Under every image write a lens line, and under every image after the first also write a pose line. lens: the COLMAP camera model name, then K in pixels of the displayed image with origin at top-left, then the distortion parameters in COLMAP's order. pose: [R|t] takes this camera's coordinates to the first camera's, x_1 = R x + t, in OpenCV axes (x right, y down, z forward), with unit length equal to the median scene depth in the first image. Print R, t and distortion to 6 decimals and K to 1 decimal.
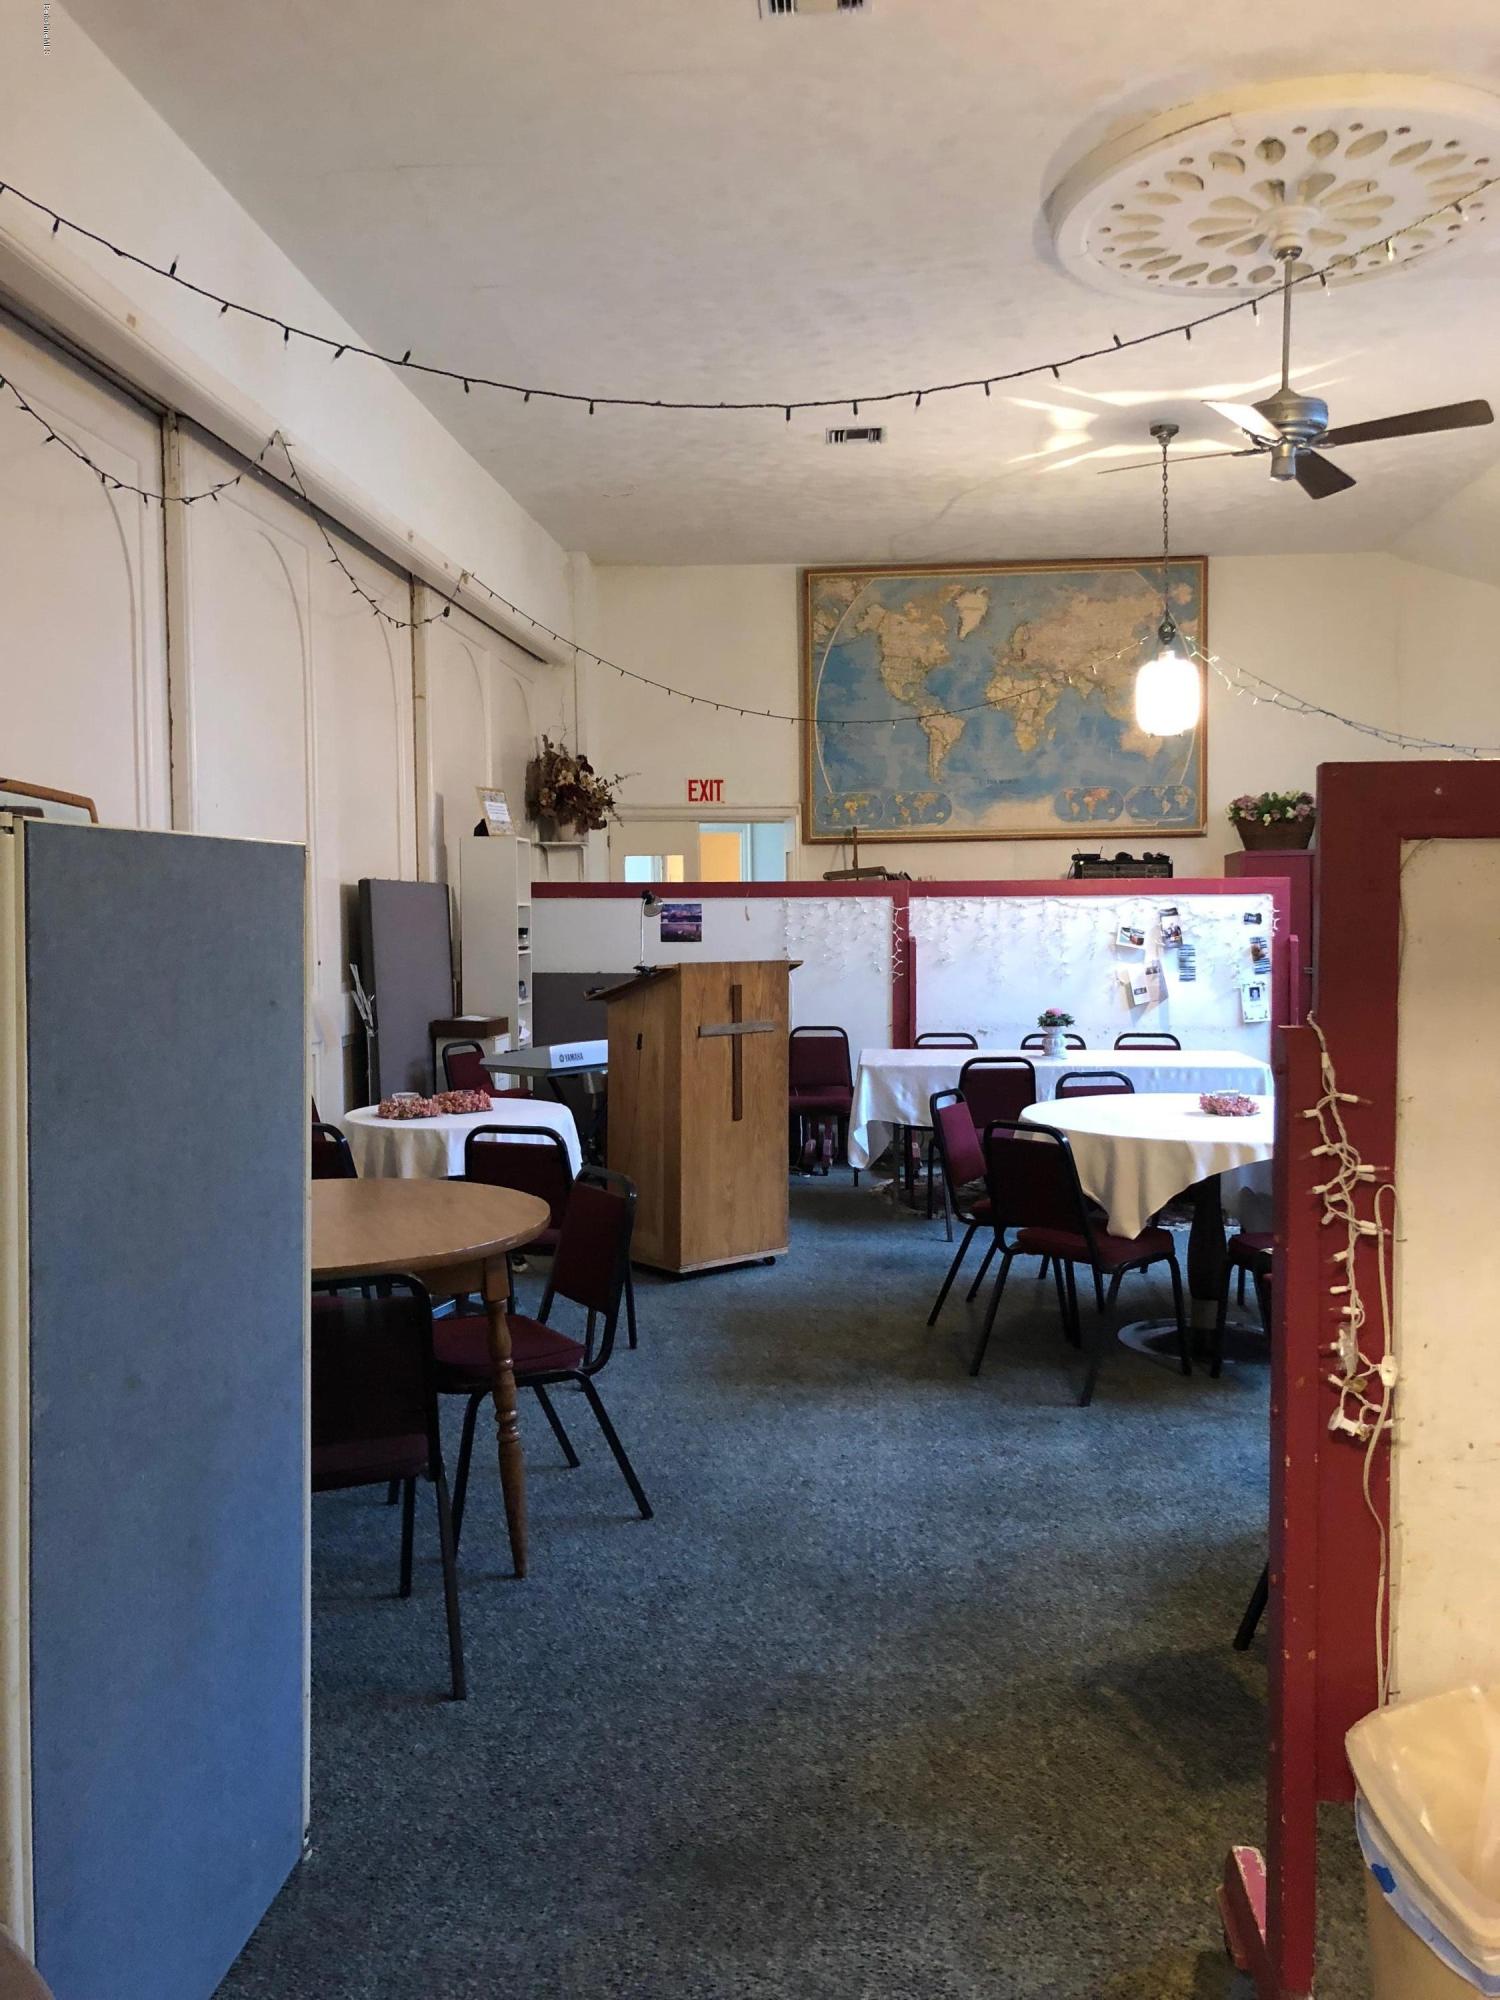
lens RADIAL K [[1640.4, 0, 740.1], [0, 1640.4, 1020.9], [0, 0, 1]] dist [0.028885, -0.033503]
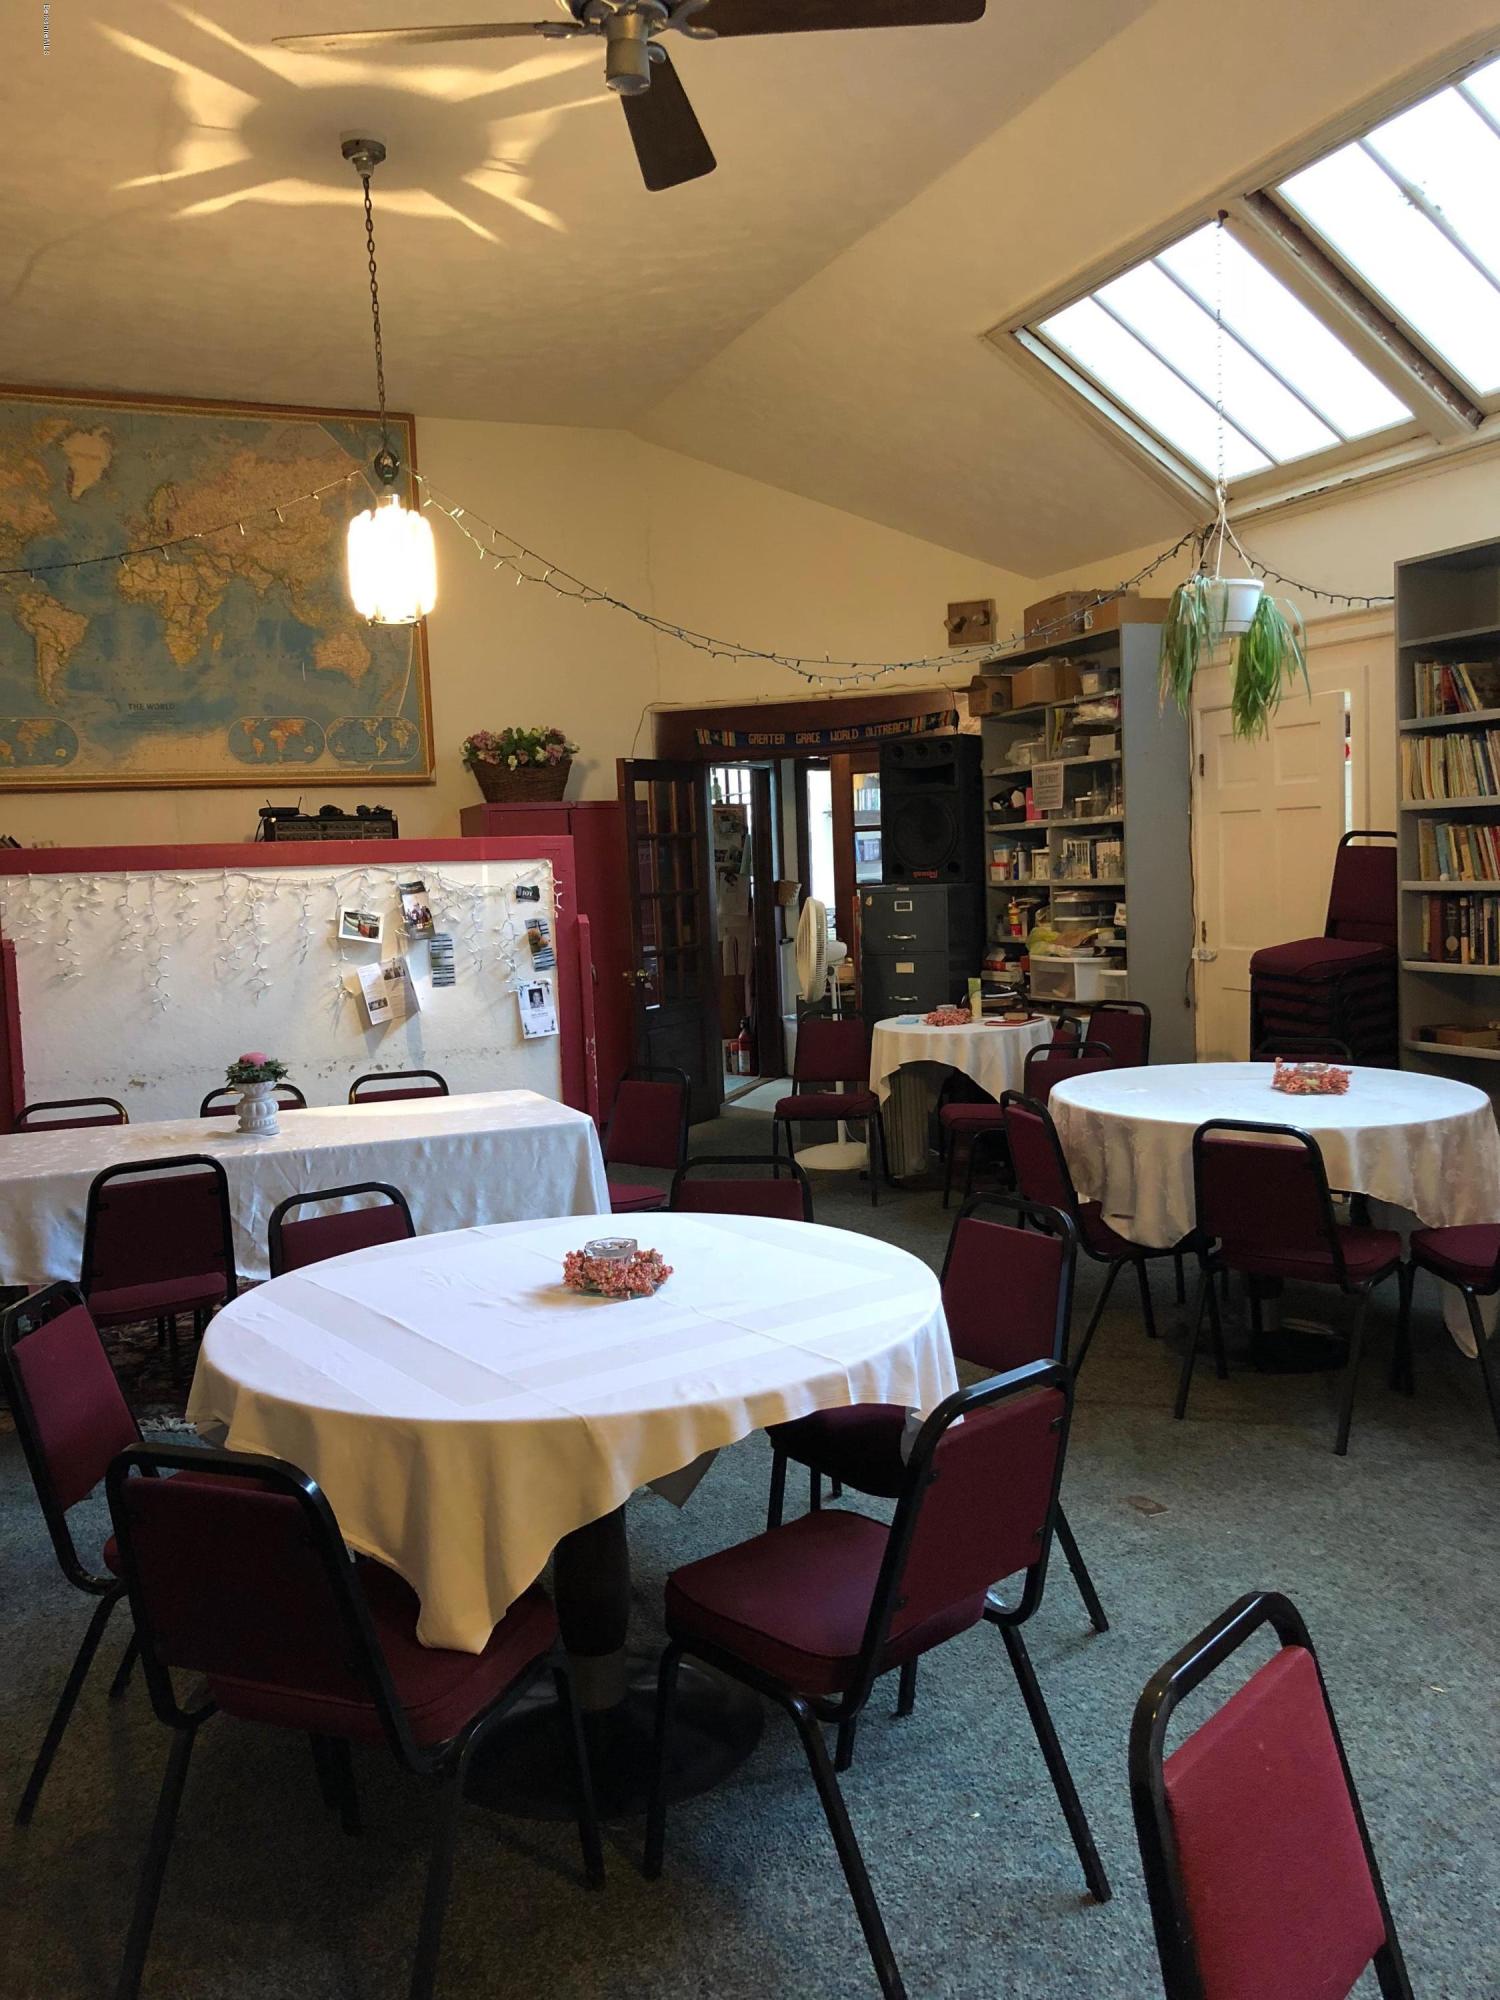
lens RADIAL K [[1640.4, 0, 750.2], [0, 1640.4, 1002.0], [0, 0, 1]] dist [0.028885, -0.033503]
pose [[0.881587, -0.062931, 0.467807, 0.057245], [0.058147, 0.998003, 0.024677, -0.025558], [-0.468426, 0.005446, 0.883486, 0.306295]]
